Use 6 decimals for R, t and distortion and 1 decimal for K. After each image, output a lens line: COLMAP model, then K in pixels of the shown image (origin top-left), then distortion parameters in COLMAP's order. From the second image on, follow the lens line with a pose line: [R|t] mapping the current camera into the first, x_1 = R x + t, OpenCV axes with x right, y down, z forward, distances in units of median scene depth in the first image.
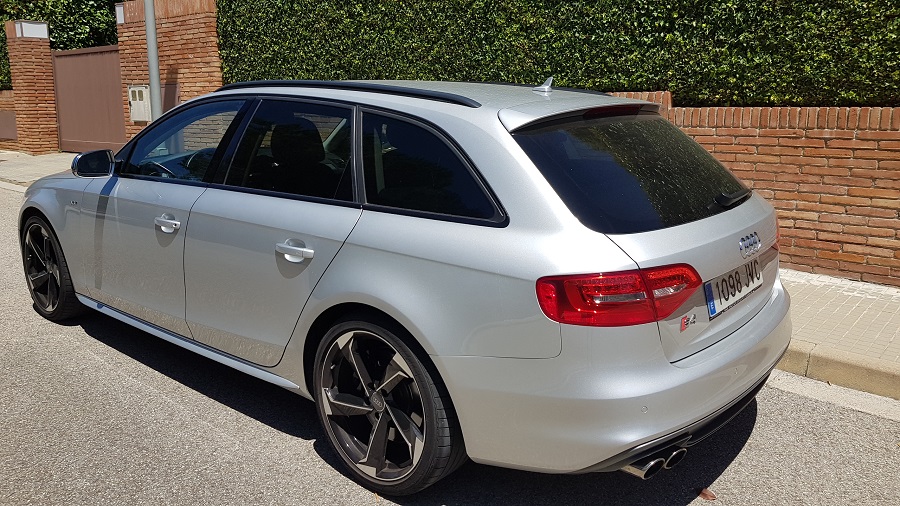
lens RADIAL K [[697.4, 0, 463.5], [0, 697.4, 242.0], [0, 0, 1]] dist [0.061061, -0.092059]
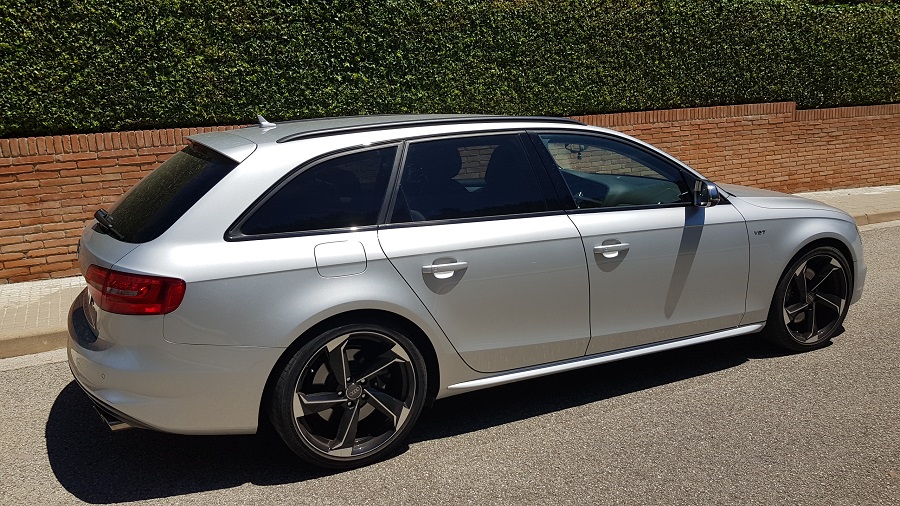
lens RADIAL K [[697.4, 0, 474.8], [0, 697.4, 252.1], [0, 0, 1]] dist [0.061061, -0.092059]
pose [[0.378061, -0.207105, 0.902318, -0.755631], [0.226207, 0.965779, 0.126893, -0.087677], [-0.897719, 0.156137, 0.411972, 0.307035]]
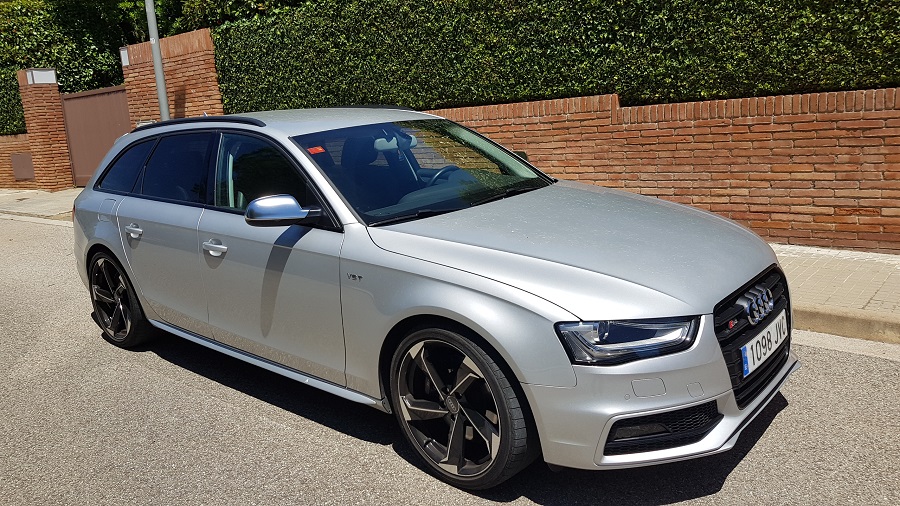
lens RADIAL K [[697.4, 0, 443.0], [0, 697.4, 260.4], [0, 0, 1]] dist [0.061061, -0.092059]
pose [[0.997442, -0.068290, -0.021124, 0.012854], [0.068495, 0.997610, 0.009143, 0.026794], [0.020450, -0.010566, 0.999735, -0.151041]]
